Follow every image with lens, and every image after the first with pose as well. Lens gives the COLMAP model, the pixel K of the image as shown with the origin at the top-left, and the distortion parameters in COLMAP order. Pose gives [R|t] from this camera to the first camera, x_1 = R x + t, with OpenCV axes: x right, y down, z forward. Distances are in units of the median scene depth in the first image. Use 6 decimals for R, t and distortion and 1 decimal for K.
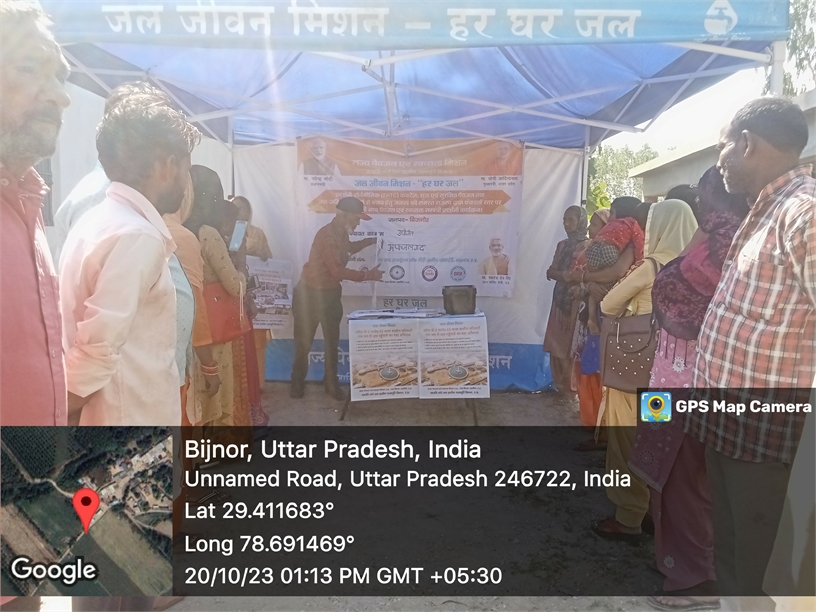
lens RADIAL K [[660.5, 0, 394.0], [0, 660.5, 301.7], [0, 0, 1]] dist [0.002128, -0.060926]
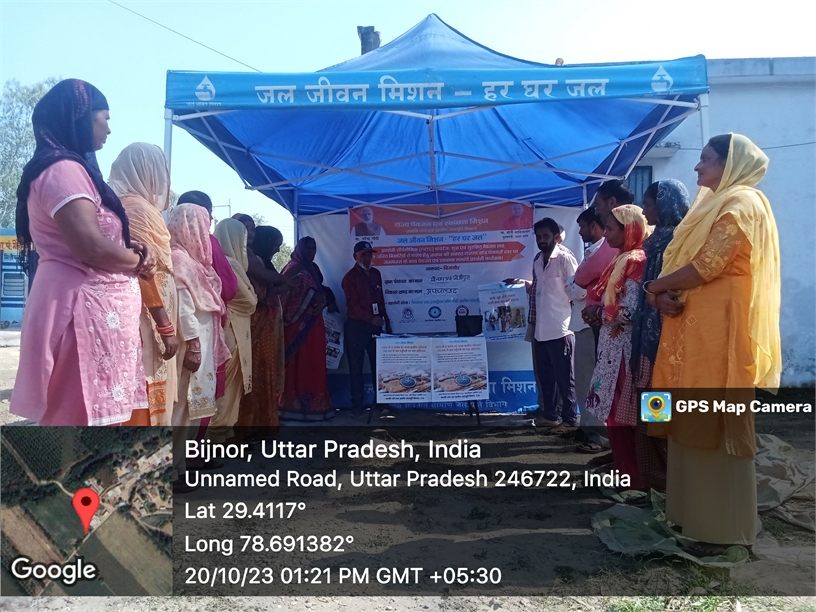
lens RADIAL K [[664.1, 0, 401.5], [0, 664.1, 297.5], [0, 0, 1]] dist [-0.028812, -0.004389]
pose [[0.999445, -0.033300, -0.000745, -0.098100], [0.032661, 0.984168, -0.174200, 0.249254], [0.006534, 0.174079, 0.984710, -0.343994]]
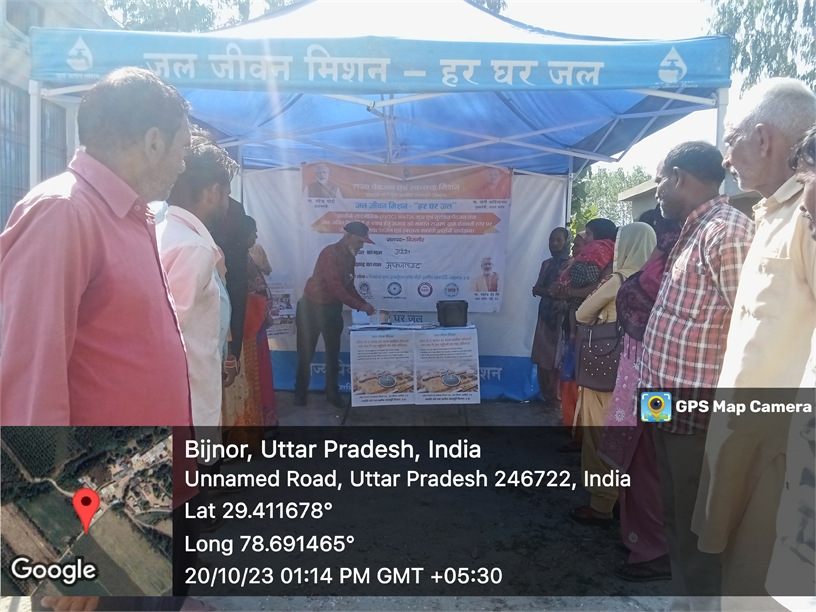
lens RADIAL K [[664.1, 0, 401.5], [0, 664.1, 297.5], [0, 0, 1]] dist [-0.028812, -0.004389]
pose [[0.999836, 0.004248, 0.017606, -0.005528], [-0.003568, 0.999255, -0.038436, 0.020270], [-0.017756, 0.038366, 0.999106, -0.130077]]
